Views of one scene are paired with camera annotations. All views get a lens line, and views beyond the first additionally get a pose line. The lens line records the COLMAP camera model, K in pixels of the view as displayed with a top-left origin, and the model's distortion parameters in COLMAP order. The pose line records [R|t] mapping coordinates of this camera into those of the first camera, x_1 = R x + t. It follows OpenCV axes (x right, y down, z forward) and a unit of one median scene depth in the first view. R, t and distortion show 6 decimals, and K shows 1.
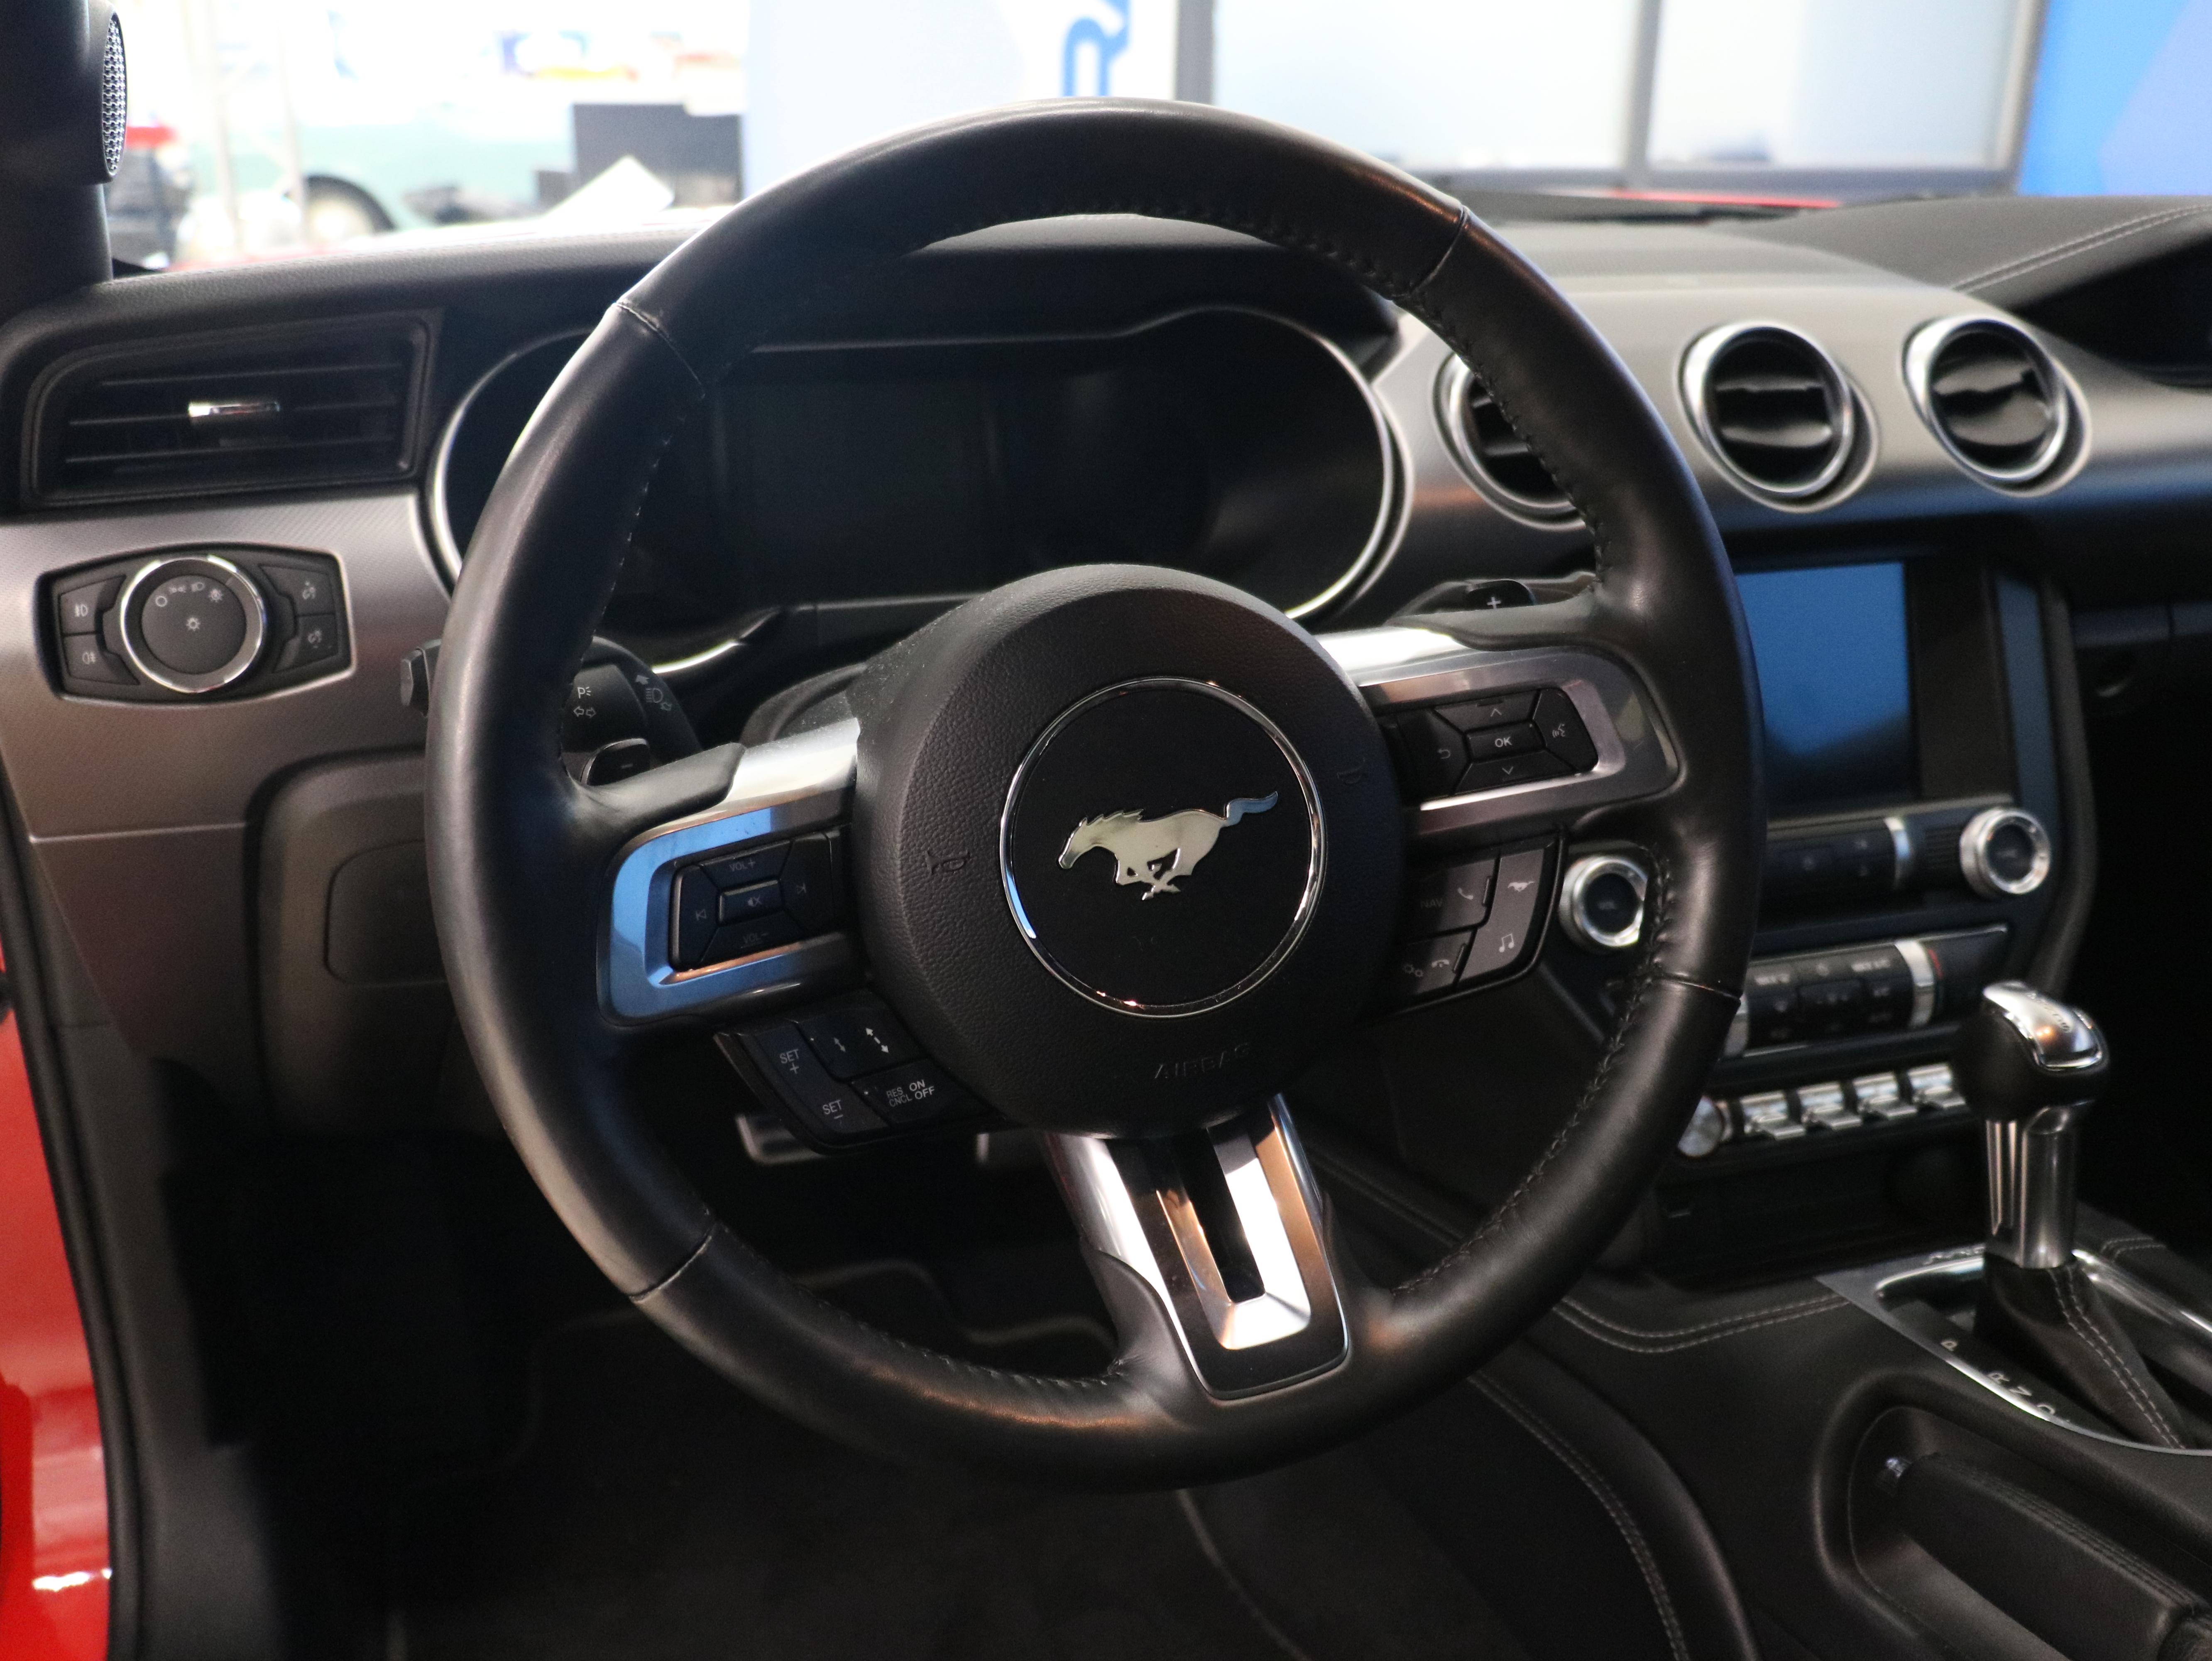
lens RADIAL K [[1928.0, 0, 1114.0], [0, 1928.0, 826.3], [0, 0, 1]] dist [-0.016224, 0.022335]
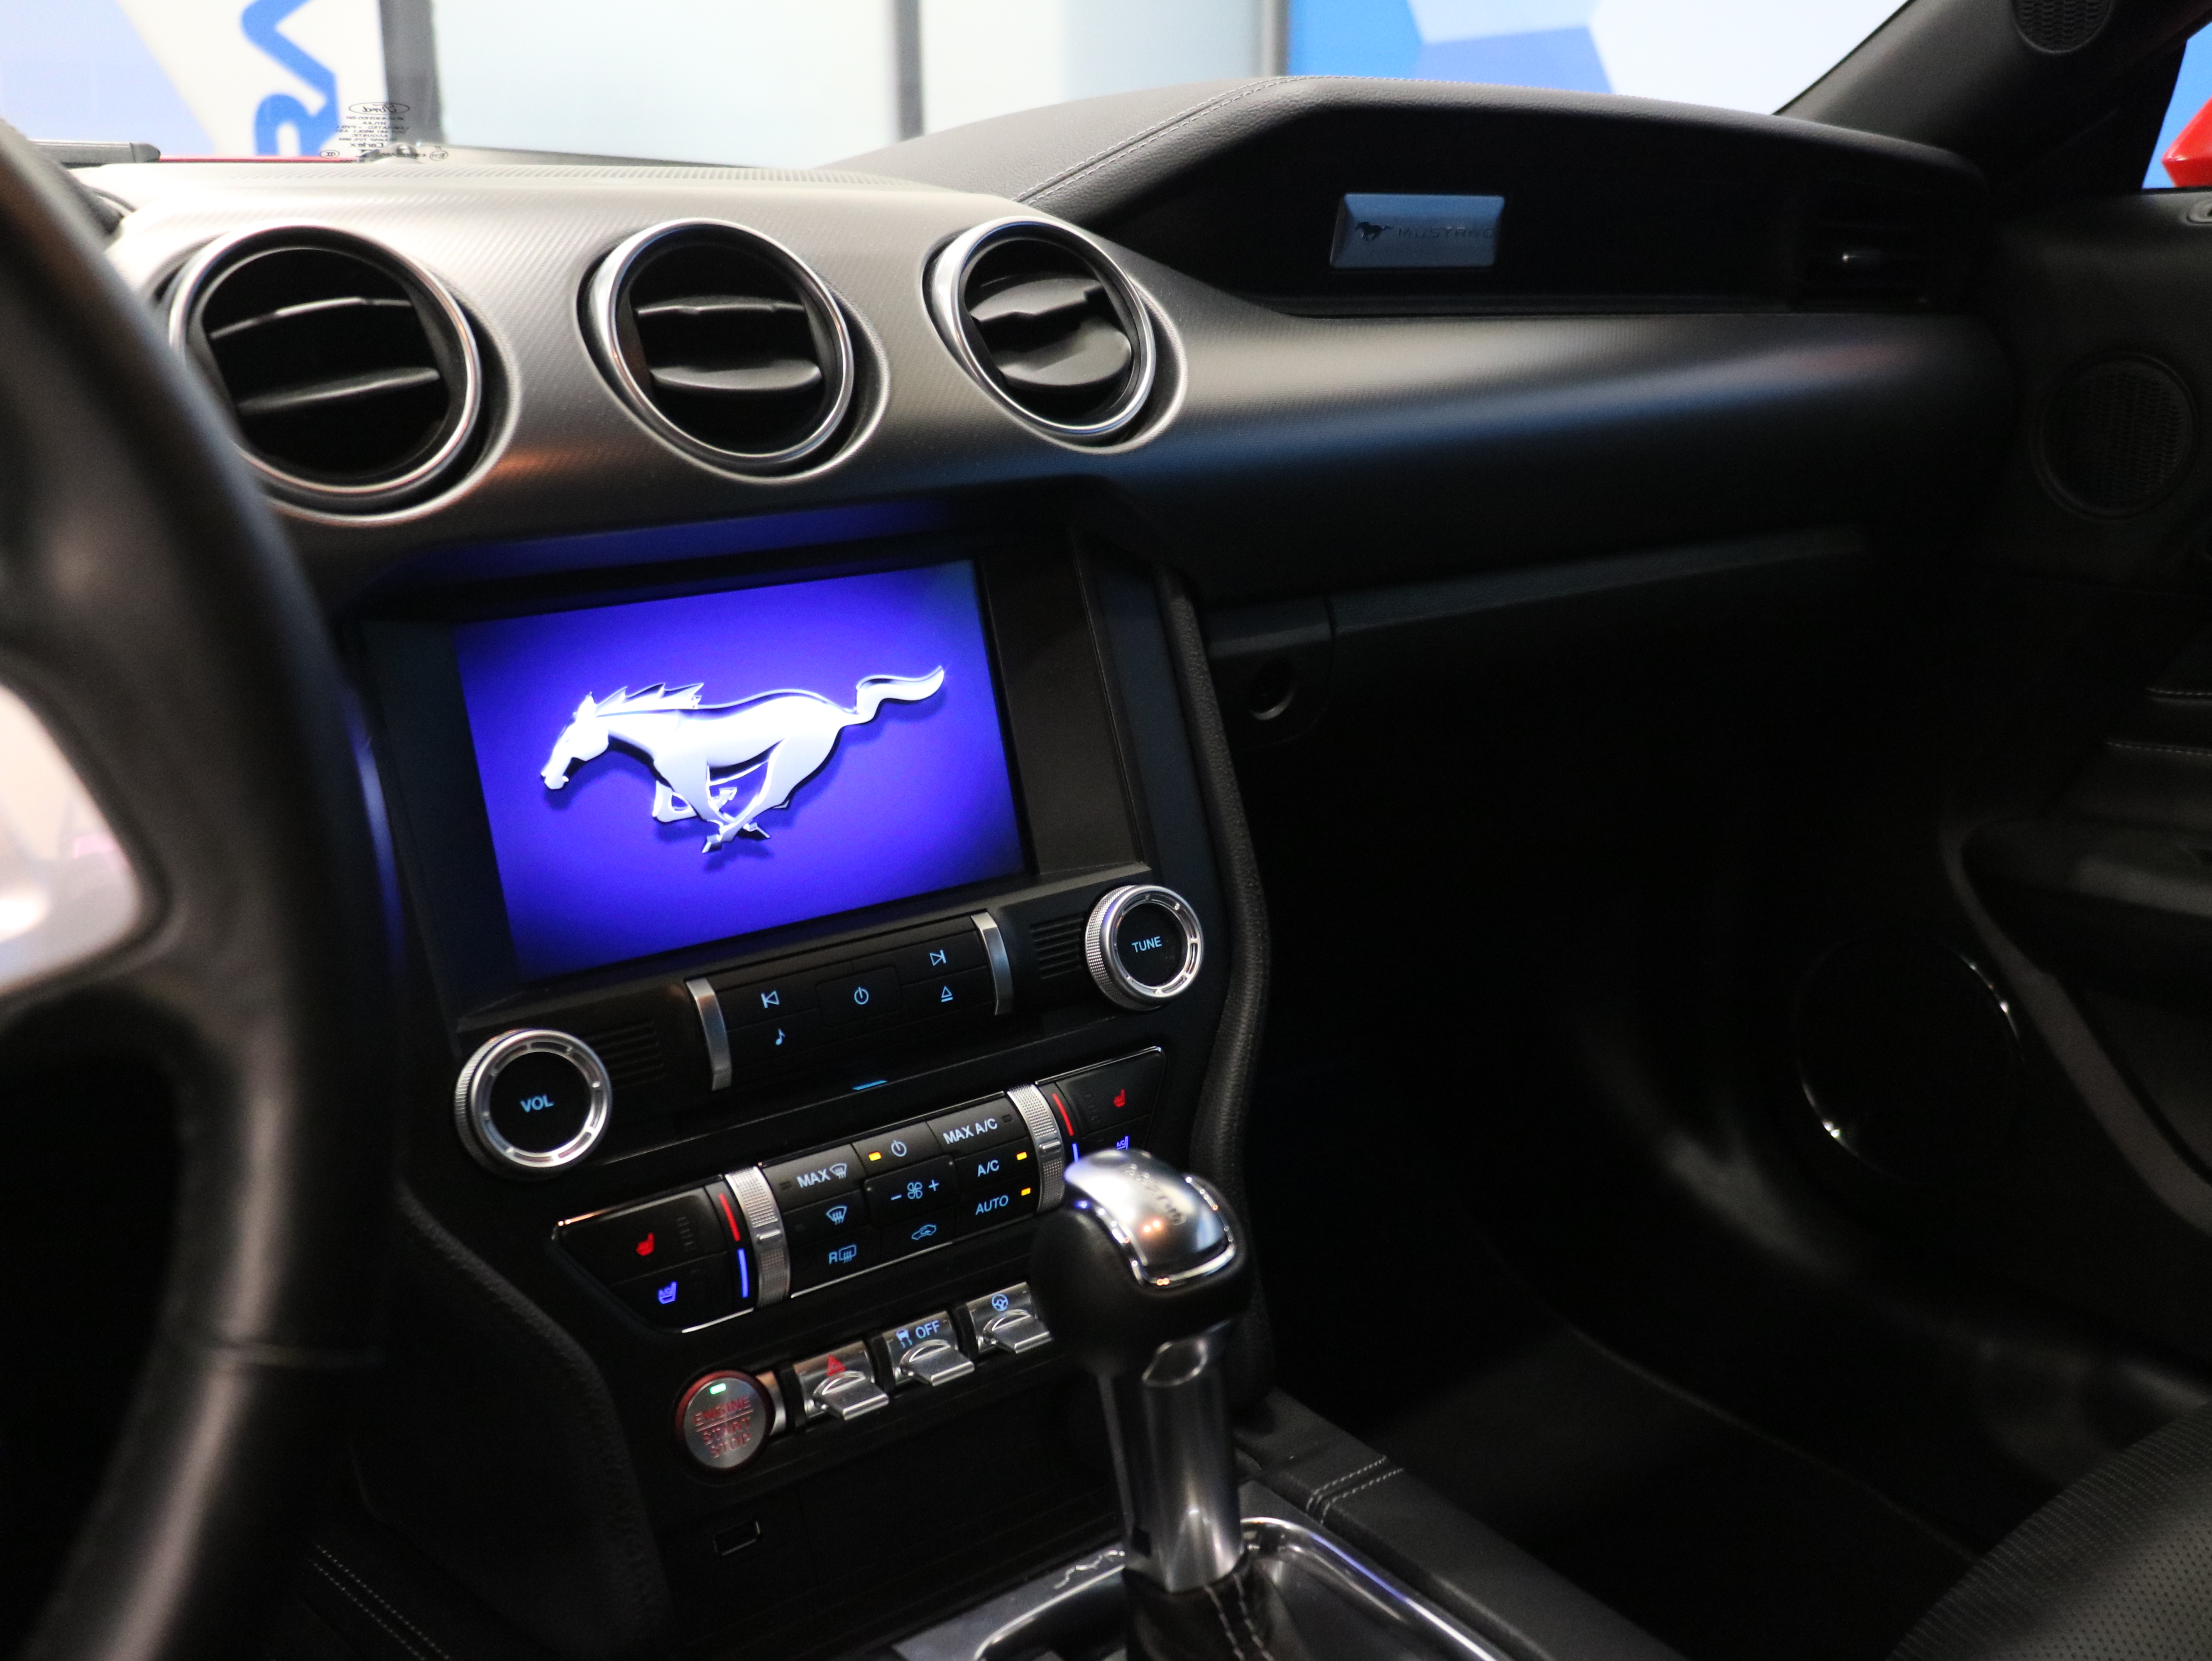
lens RADIAL K [[1928.0, 0, 1099.4], [0, 1928.0, 824.4], [0, 0, 1]] dist [-0.016224, 0.022335]
pose [[0.953147, -0.100431, 0.285349, 0.249491], [0.118794, 0.991770, -0.047743, 0.001487], [-0.278206, 0.079403, 0.957234, 0.314446]]
